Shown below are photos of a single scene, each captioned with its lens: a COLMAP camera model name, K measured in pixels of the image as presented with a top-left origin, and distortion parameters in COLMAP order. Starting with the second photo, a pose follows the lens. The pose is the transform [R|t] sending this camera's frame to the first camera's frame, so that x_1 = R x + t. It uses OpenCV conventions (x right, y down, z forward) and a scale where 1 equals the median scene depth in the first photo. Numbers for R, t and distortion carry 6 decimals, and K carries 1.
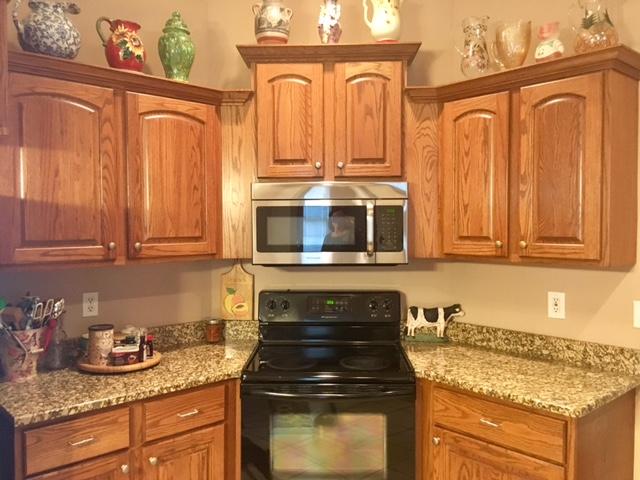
lens RADIAL K [[562.3, 0, 320.9], [0, 562.3, 238.8], [0, 0, 1]] dist [0.069677, -0.018593]
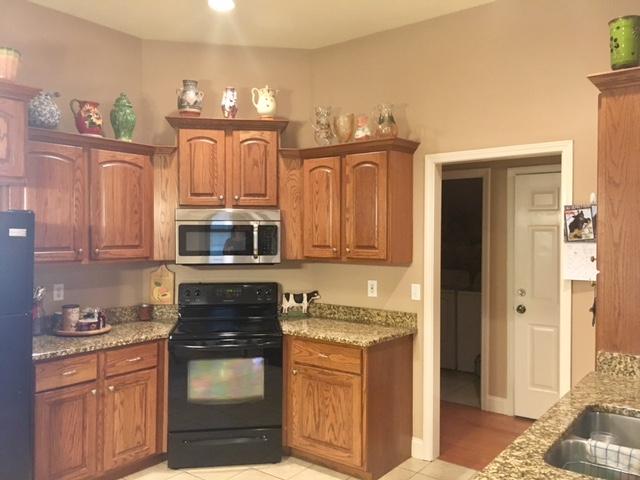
lens RADIAL K [[562.3, 0, 320.8], [0, 562.3, 238.9], [0, 0, 1]] dist [0.069677, -0.018593]
pose [[0.986395, 0.004453, 0.164332, 0.011303], [-0.001794, 0.999865, -0.016323, 0.003453], [-0.164382, 0.015807, 0.986270, -0.566330]]
